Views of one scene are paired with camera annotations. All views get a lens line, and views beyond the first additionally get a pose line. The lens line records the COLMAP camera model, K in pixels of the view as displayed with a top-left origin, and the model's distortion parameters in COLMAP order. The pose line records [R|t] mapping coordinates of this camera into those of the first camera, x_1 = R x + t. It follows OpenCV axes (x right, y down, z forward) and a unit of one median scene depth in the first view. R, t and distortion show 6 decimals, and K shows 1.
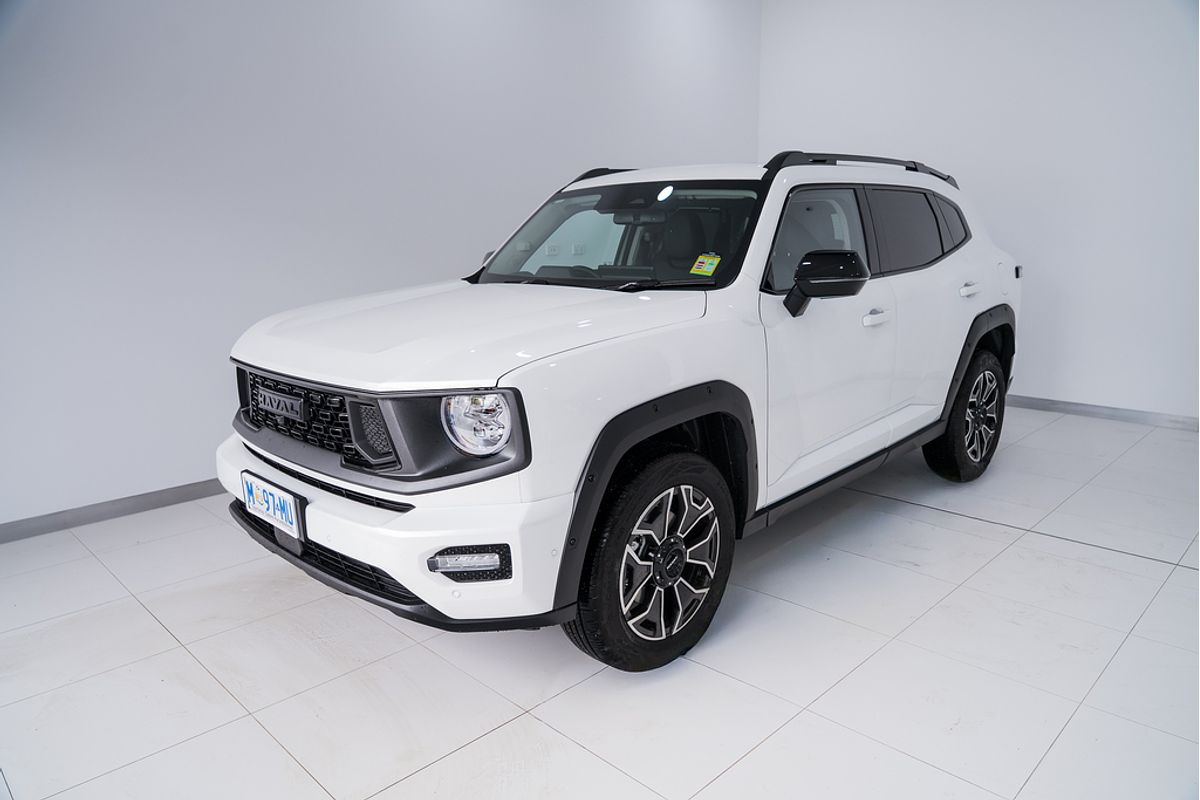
lens RADIAL K [[803.4, 0, 598.8], [0, 803.4, 405.3], [0, 0, 1]] dist [-0.001324, -0.000168]
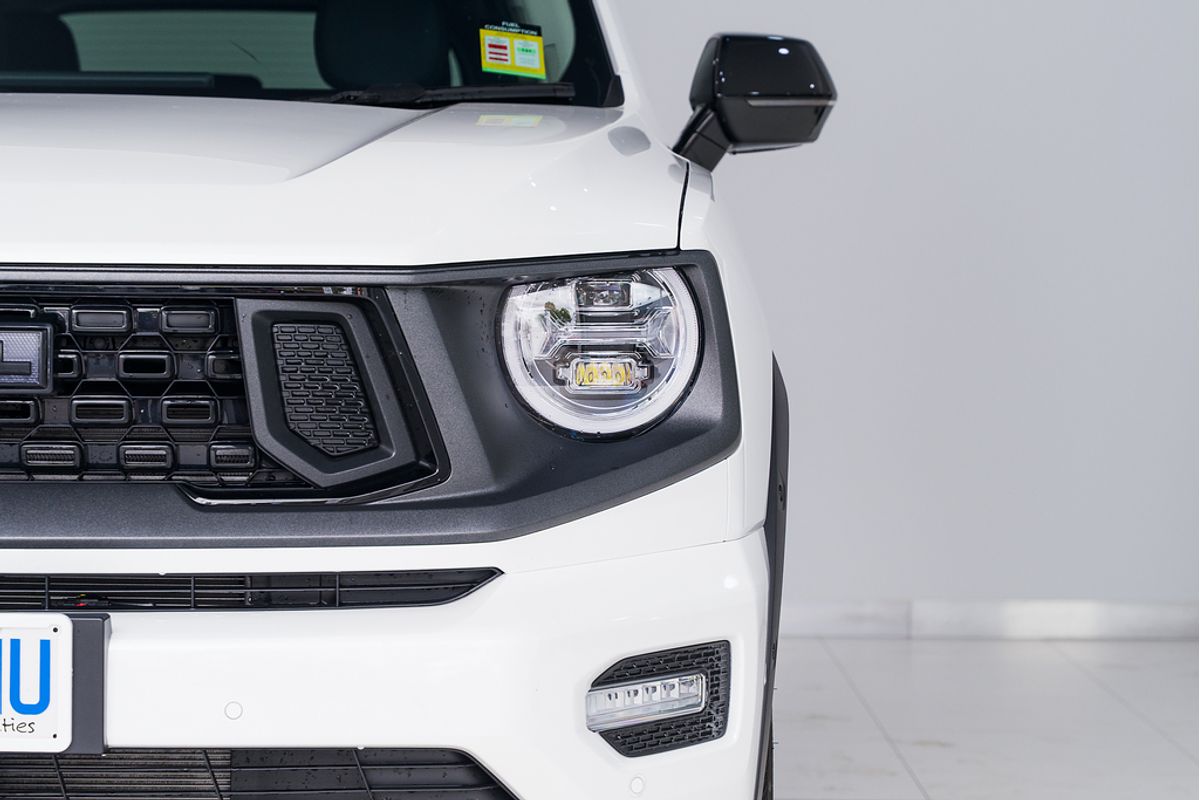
lens RADIAL K [[3568.0, 0, 600.3], [0, 3568.0, 399.7], [0, 0, 1]] dist [-0.027992, 0.000000]
pose [[0.697633, -0.009869, 0.716387, -1.313580], [0.133971, 0.984065, -0.116908, 0.234241], [-0.703818, 0.177534, 0.687839, -0.173824]]
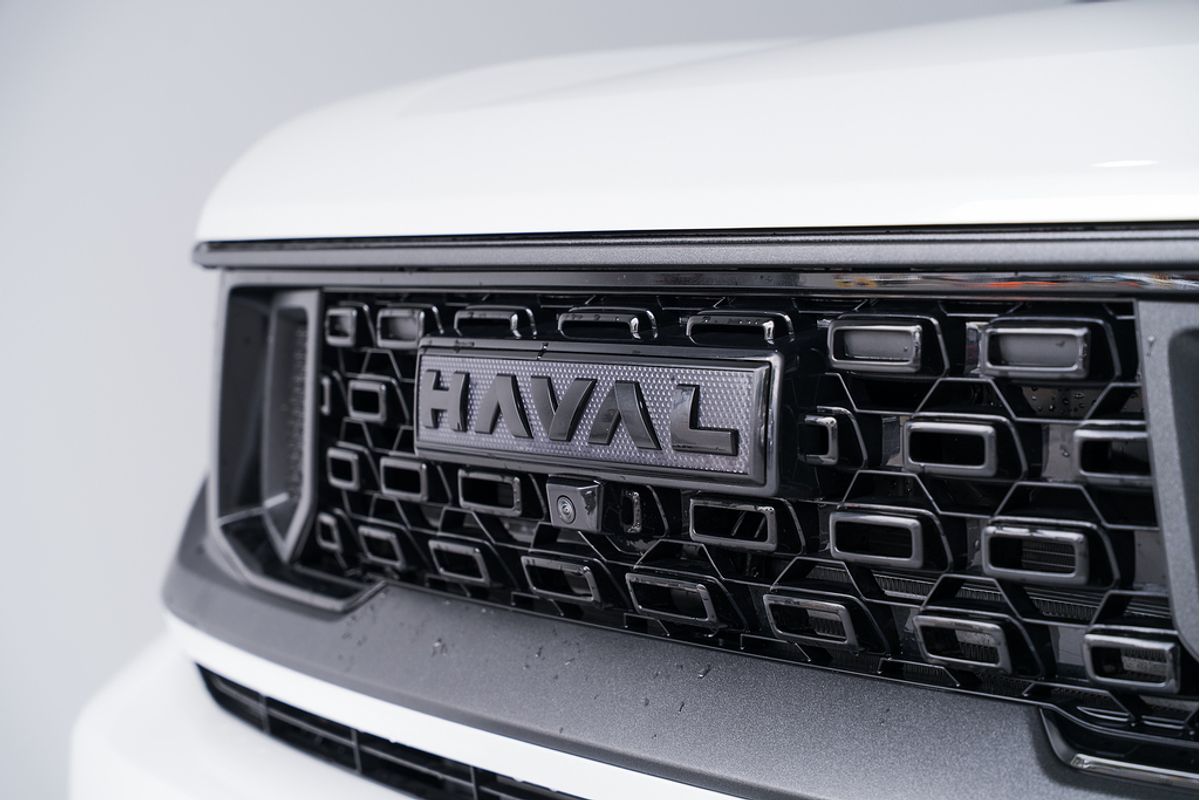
lens RADIAL K [[2370.0, 0, 599.8], [0, 2370.0, 400.7], [0, 0, 1]] dist [0.068444, 0.000000]
pose [[0.992905, 0.009166, -0.118554, -0.360935], [-0.026114, 0.989494, -0.142198, 0.073181], [0.116005, 0.144285, 0.982713, 0.548745]]
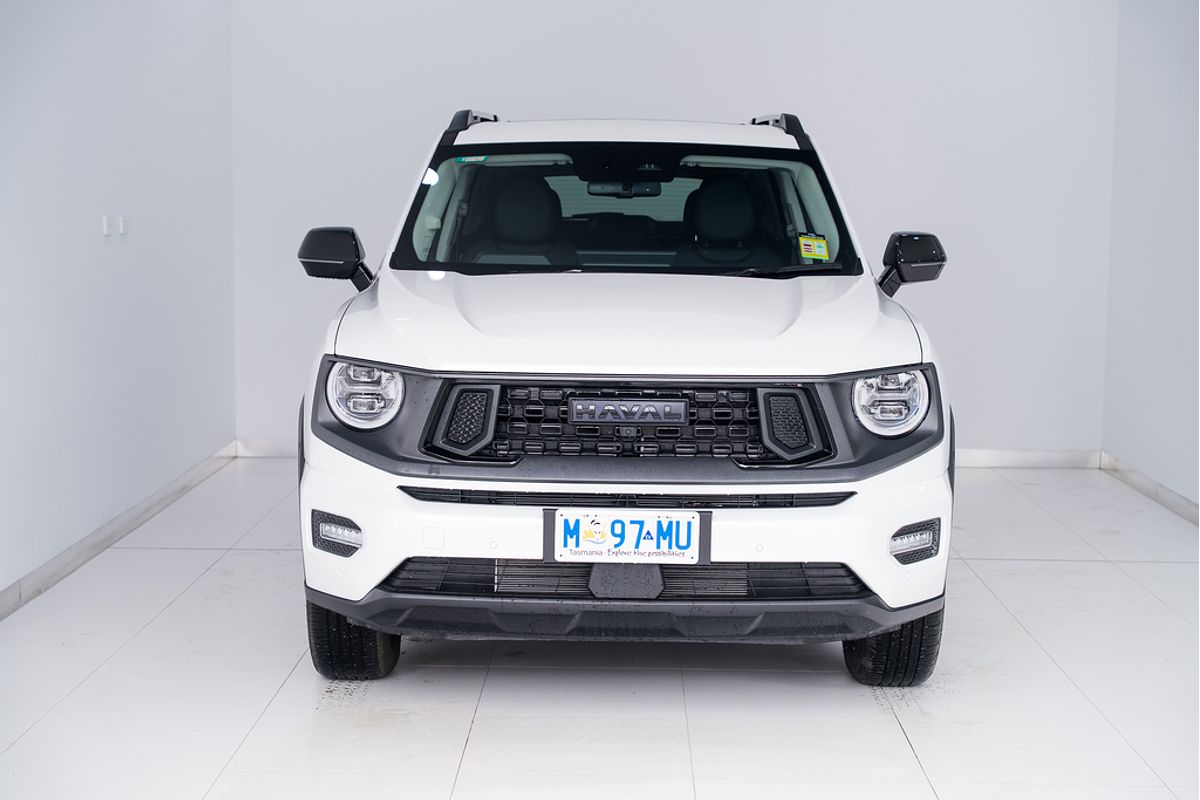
lens RADIAL K [[2128.9, 0, 599.4], [0, 2128.9, 400.1], [0, 0, 1]] dist [0.060406, 0.000000]
pose [[0.713800, -0.048975, 0.698635, -2.104009], [0.127237, 0.990020, -0.060597, 0.124139], [-0.688694, 0.132146, 0.712908, -0.579045]]
